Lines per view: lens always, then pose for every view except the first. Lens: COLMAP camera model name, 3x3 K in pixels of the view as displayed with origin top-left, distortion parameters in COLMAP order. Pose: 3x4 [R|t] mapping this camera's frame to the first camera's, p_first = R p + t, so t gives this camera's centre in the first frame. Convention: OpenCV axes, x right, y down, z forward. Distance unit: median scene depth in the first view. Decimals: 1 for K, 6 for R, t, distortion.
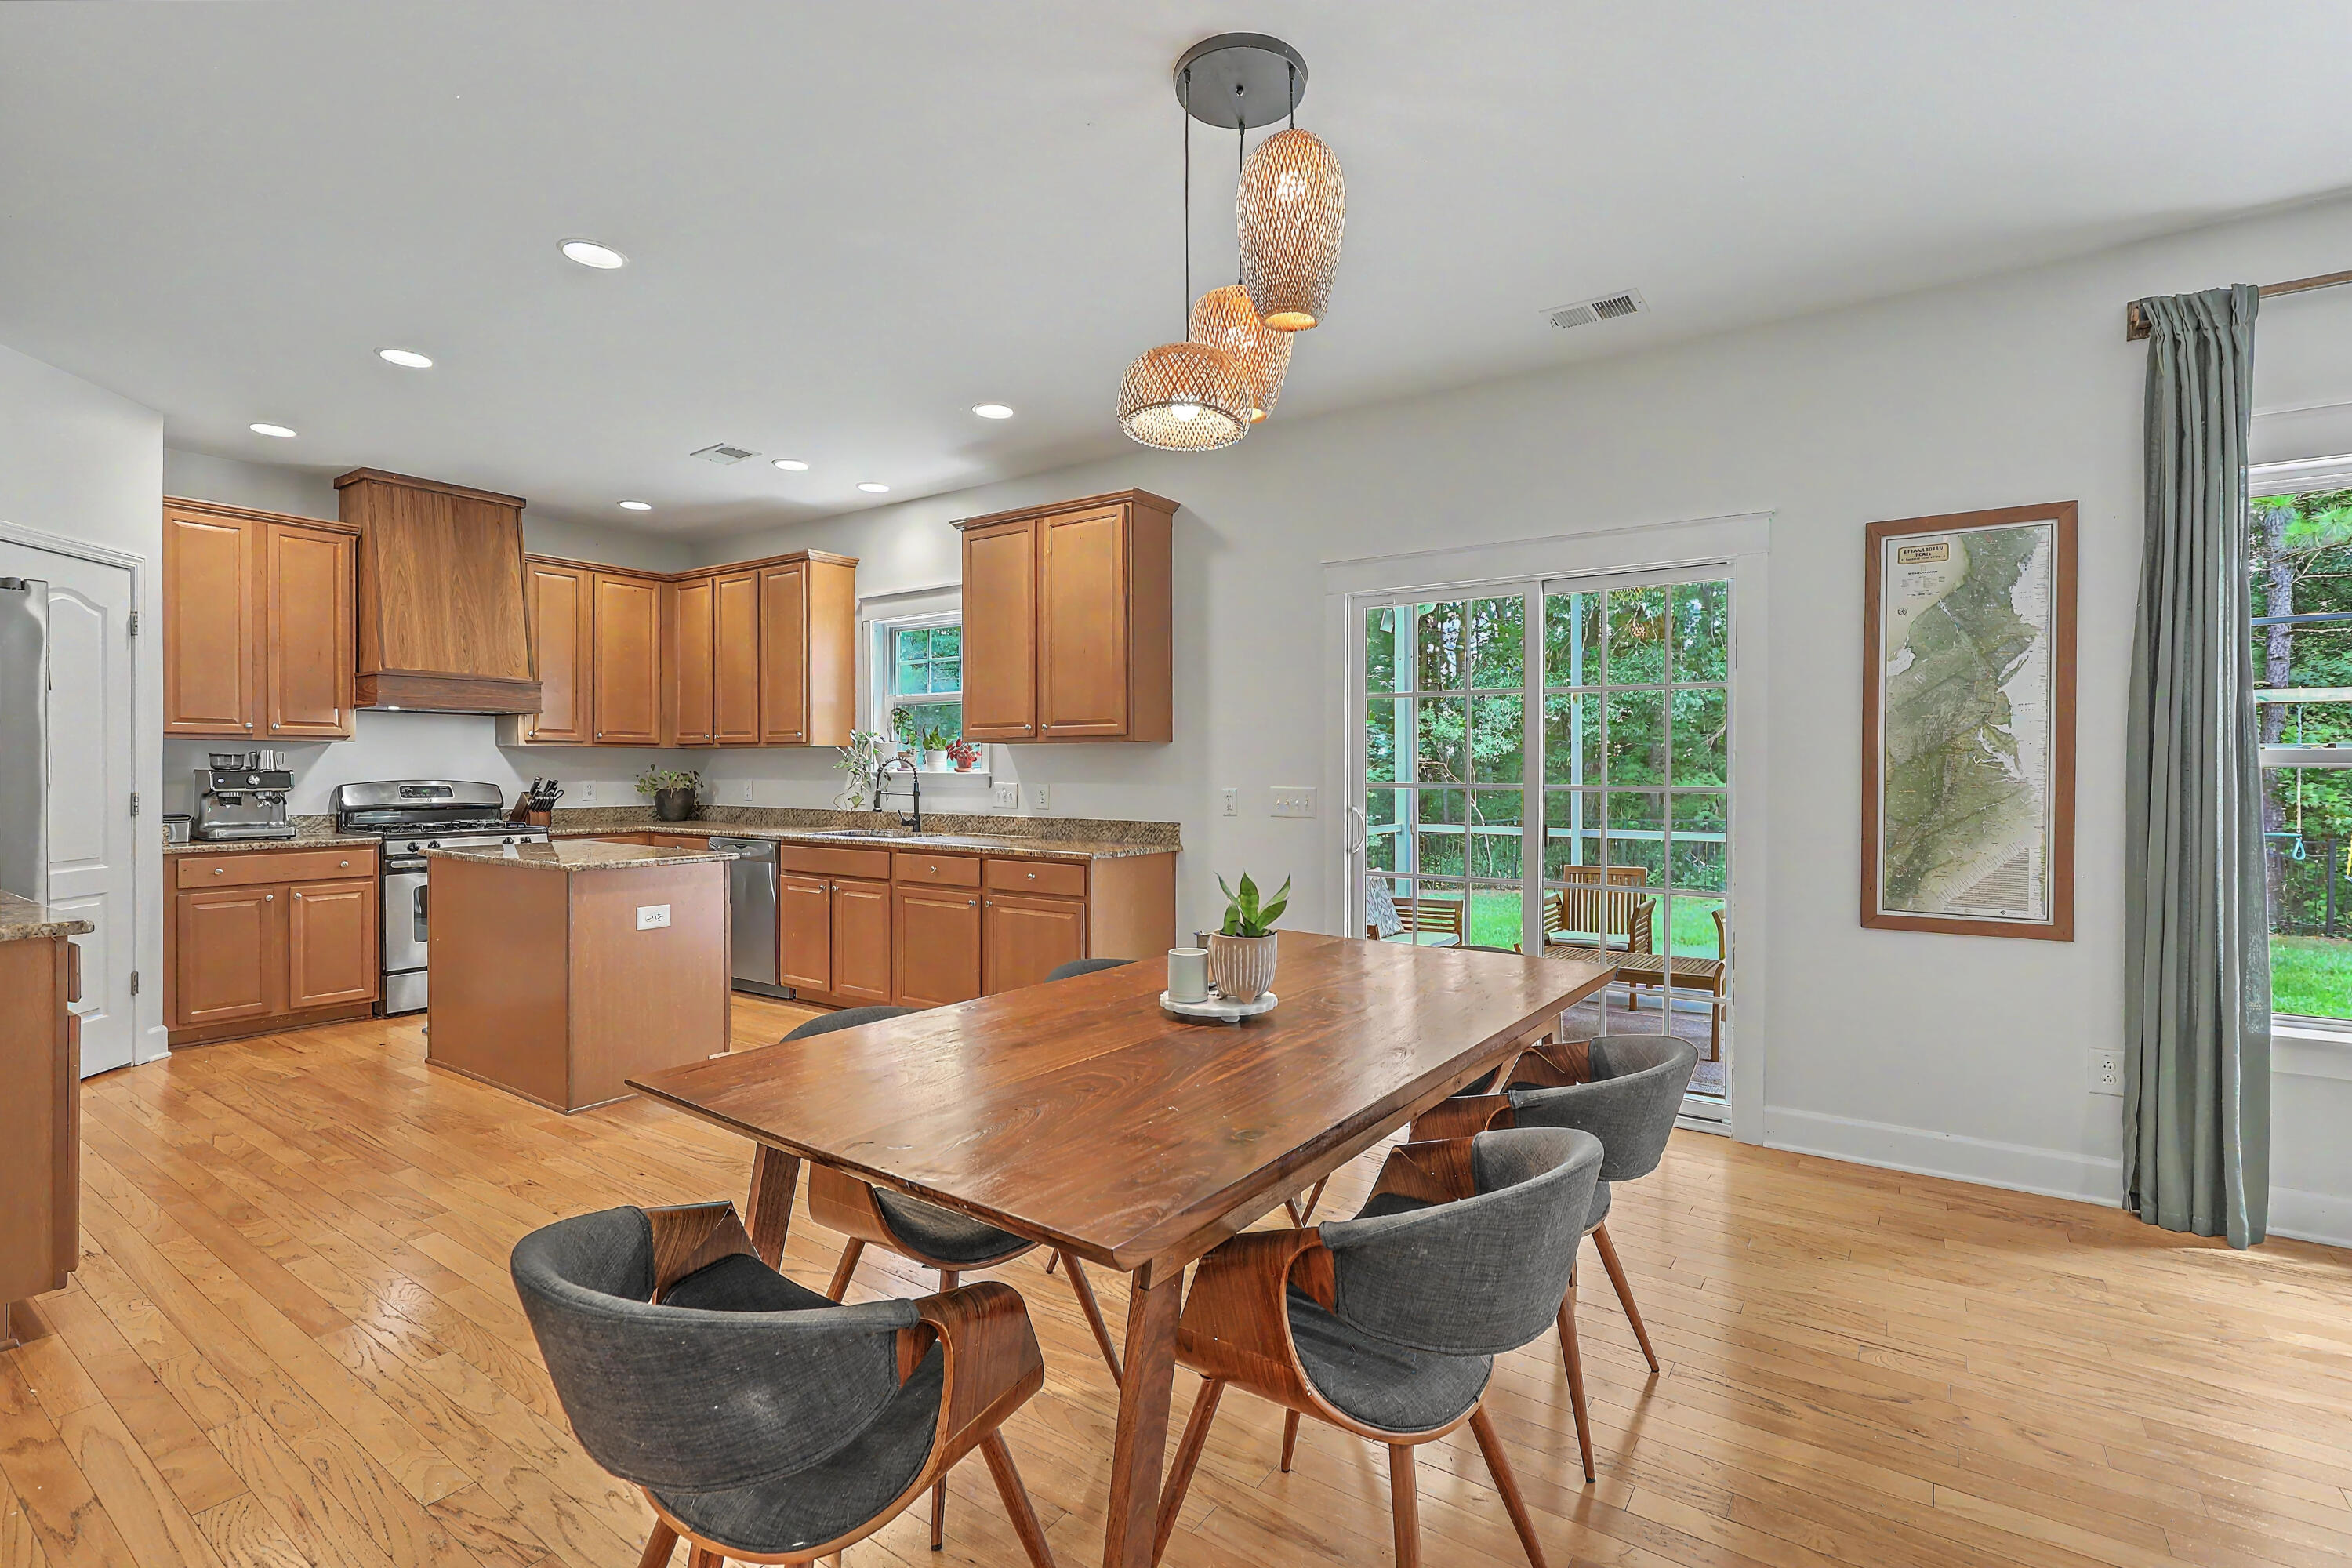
lens RADIAL K [[1059.0, 0, 1191.2], [0, 1059.0, 775.3], [0, 0, 1]] dist [-0.000976, 0.000132]
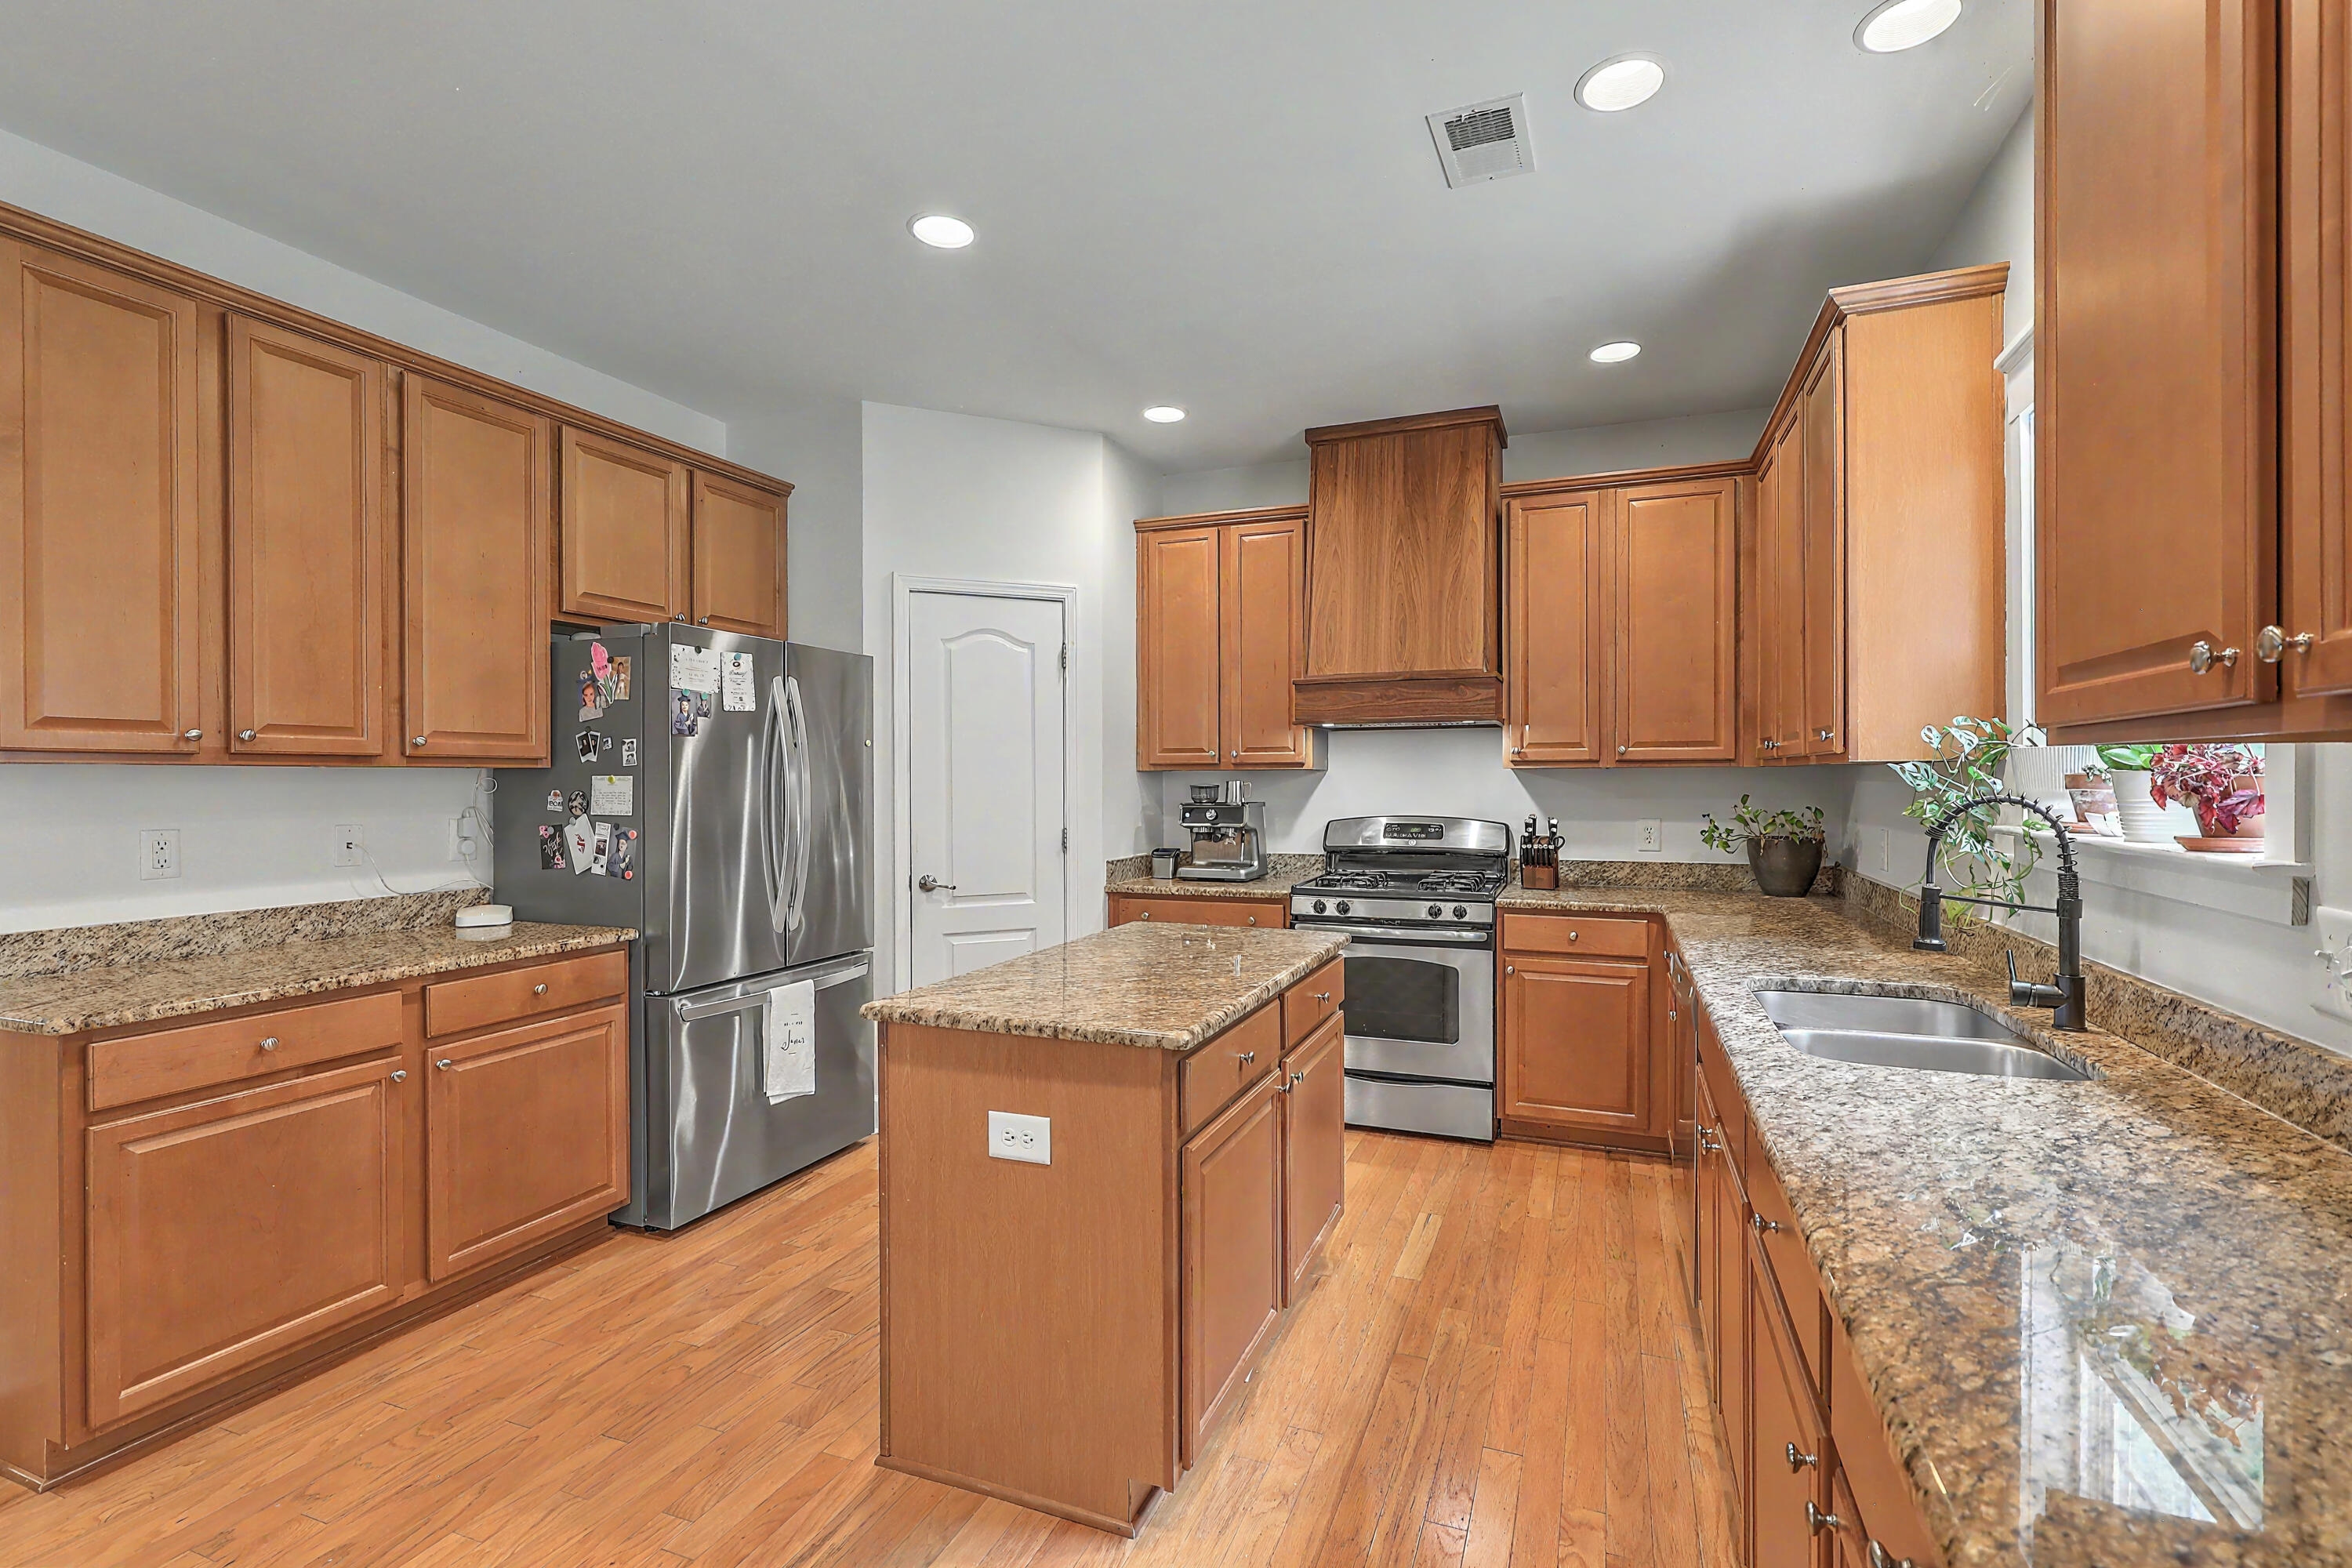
lens RADIAL K [[1055.9, 0, 1196.0], [0, 1055.9, 785.6], [0, 0, 1]] dist [0.000759, 0.000035]
pose [[0.232107, 0.002619, -0.972687, -0.015697], [-0.000700, 0.999997, 0.002526, -0.021169], [0.972690, 0.000095, 0.232108, 0.735013]]
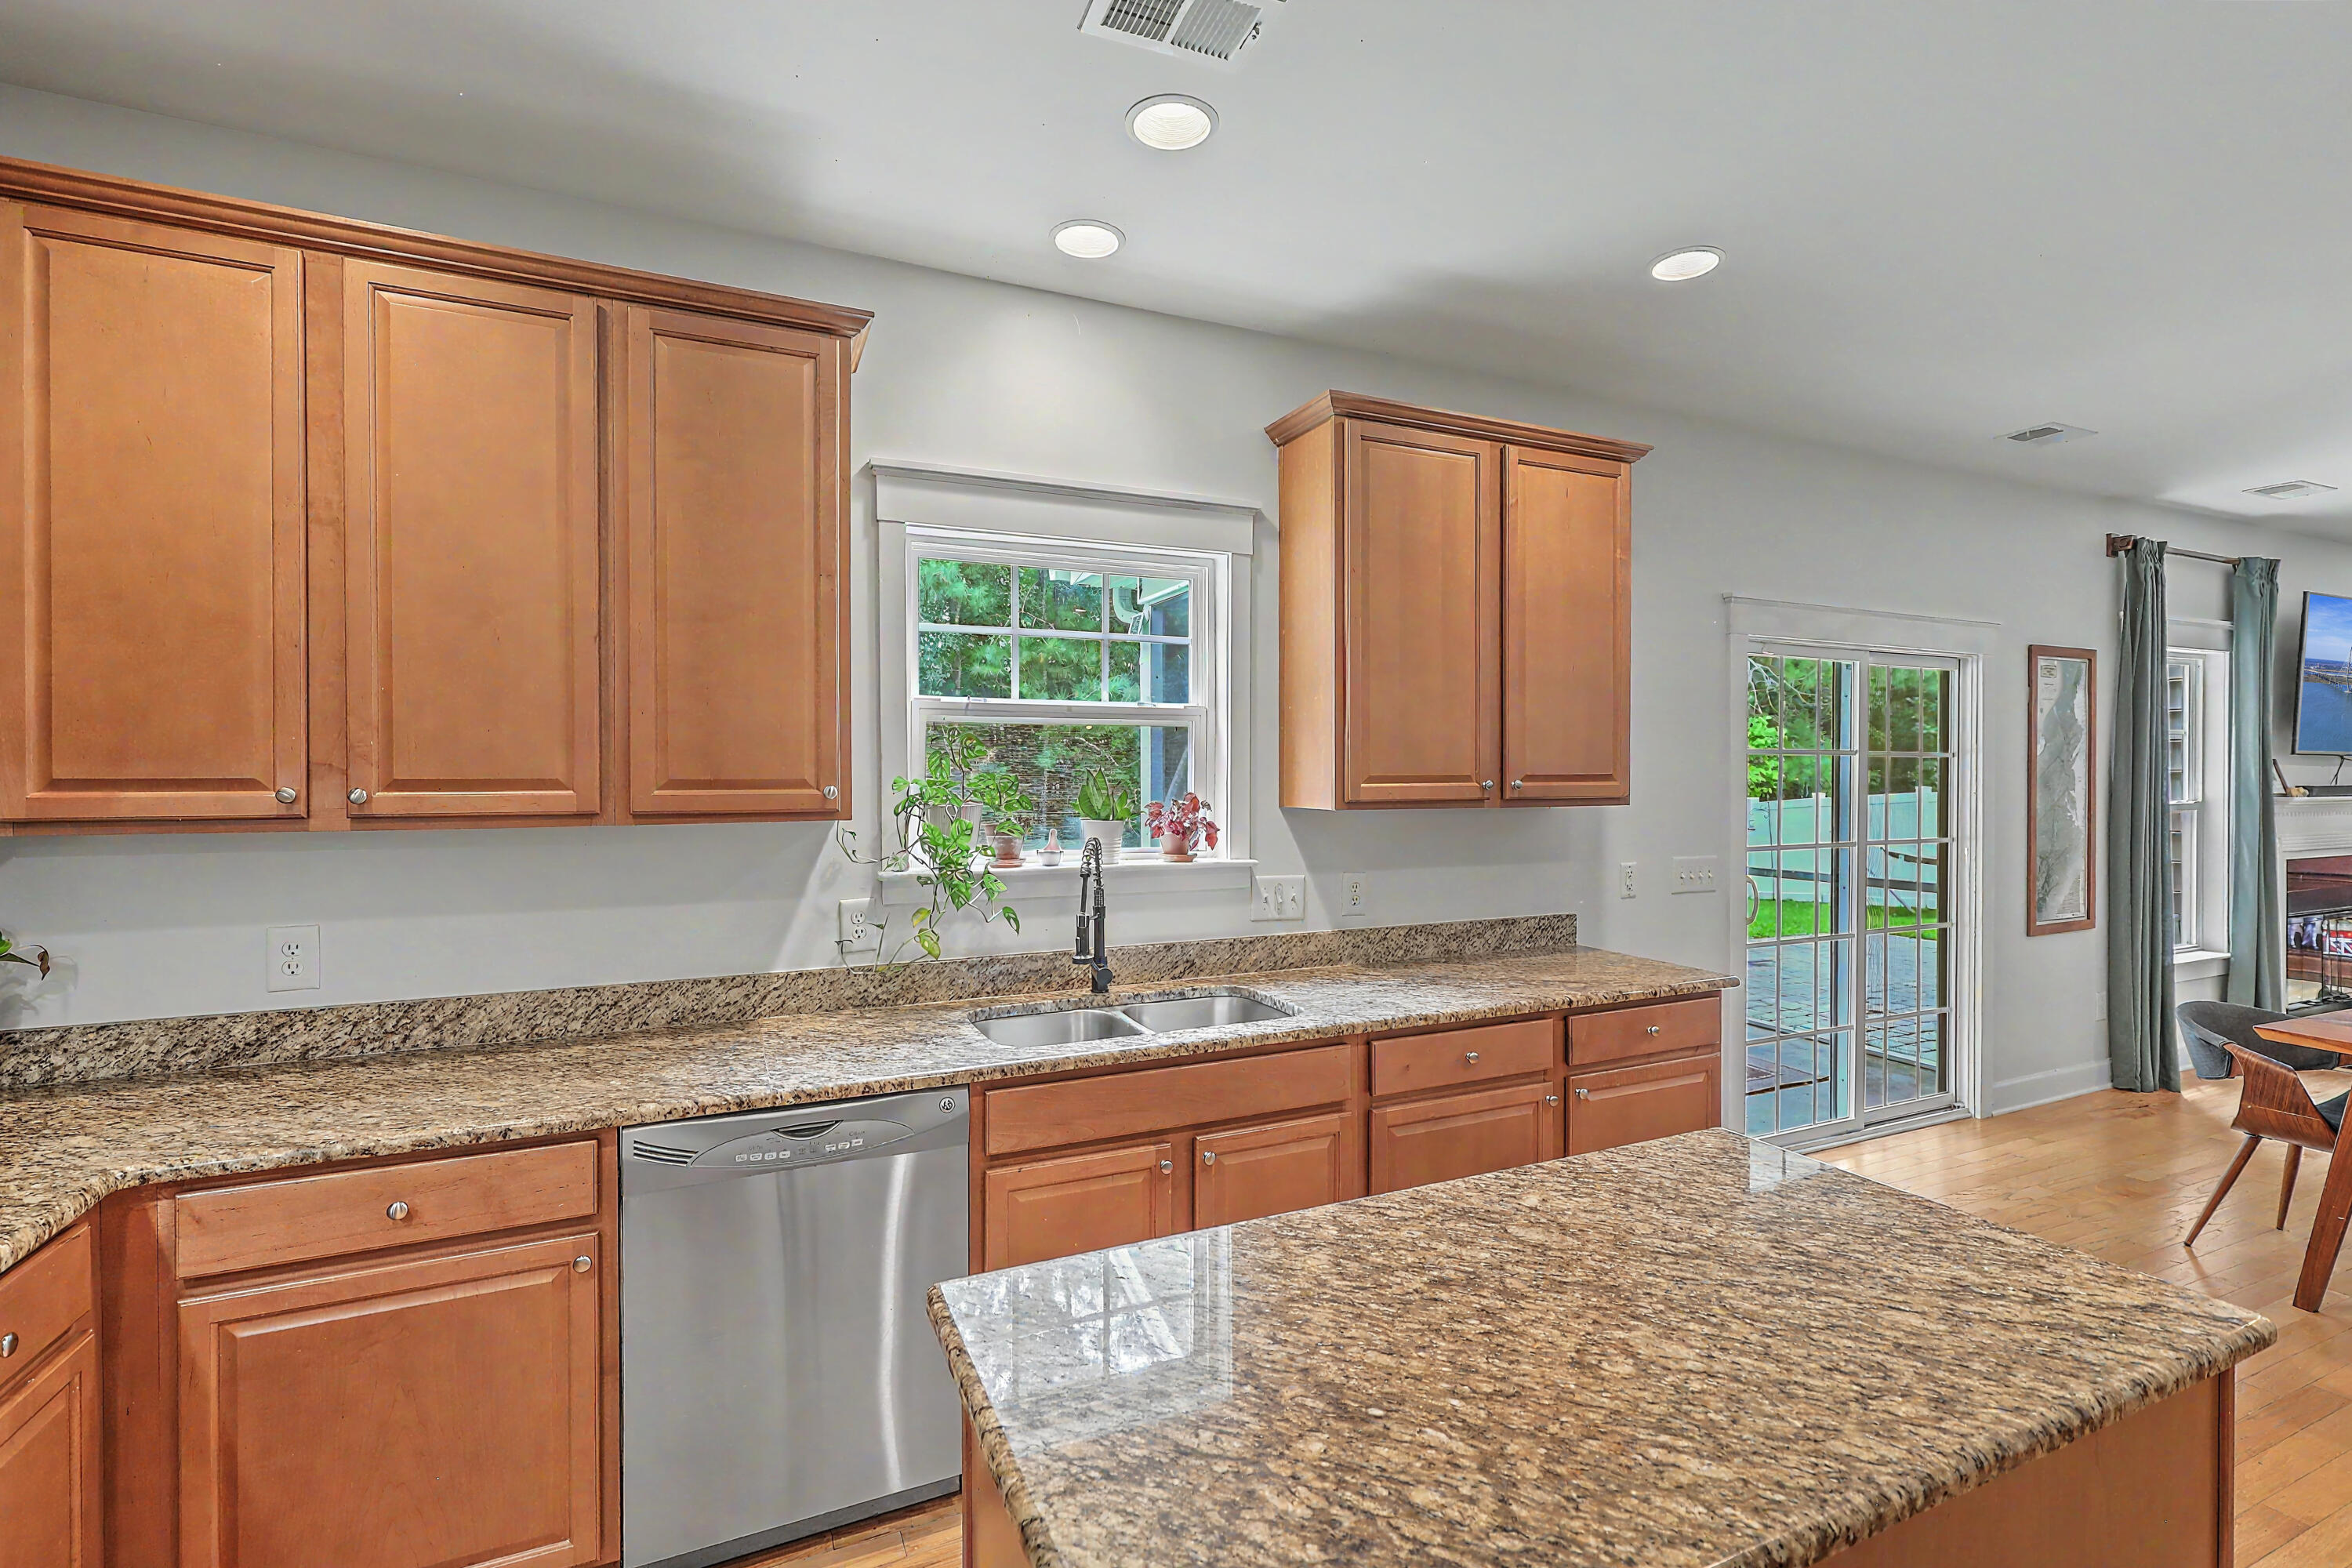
lens RADIAL K [[1059.0, 0, 1191.2], [0, 1059.0, 775.3], [0, 0, 1]] dist [-0.000976, 0.000132]
pose [[0.516607, -0.006824, 0.856195, -0.706184], [0.005125, 0.999975, 0.004877, -0.050650], [-0.856207, 0.001869, 0.516629, 0.780066]]
